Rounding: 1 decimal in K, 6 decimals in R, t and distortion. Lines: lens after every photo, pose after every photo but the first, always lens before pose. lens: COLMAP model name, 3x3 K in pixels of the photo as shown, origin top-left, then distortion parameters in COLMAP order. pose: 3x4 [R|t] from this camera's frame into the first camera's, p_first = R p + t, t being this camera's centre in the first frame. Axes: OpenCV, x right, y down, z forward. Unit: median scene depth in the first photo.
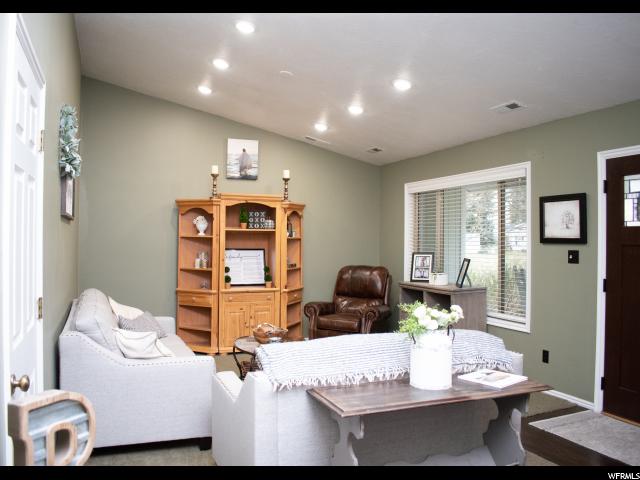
lens RADIAL K [[536.5, 0, 275.9], [0, 536.5, 243.3], [0, 0, 1]] dist [-0.062442, -0.010146]
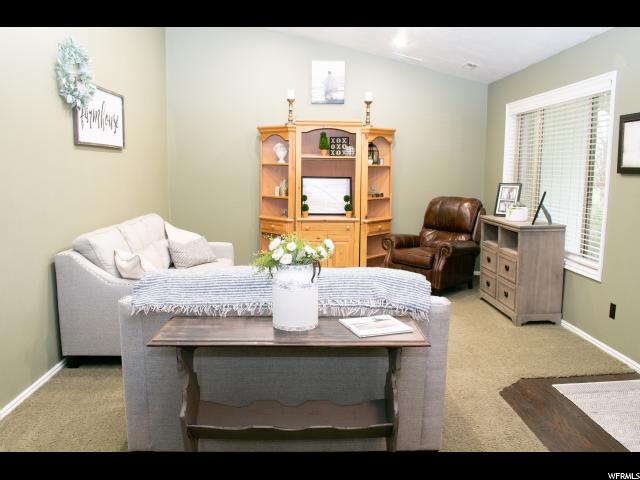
lens RADIAL K [[536.5, 0, 305.2], [0, 536.5, 249.5], [0, 0, 1]] dist [-0.062442, -0.010146]
pose [[0.952947, 0.047272, -0.299428, 0.205232], [-0.004280, 0.989766, 0.142637, 0.002106], [0.303106, -0.134644, 0.943397, 0.057138]]
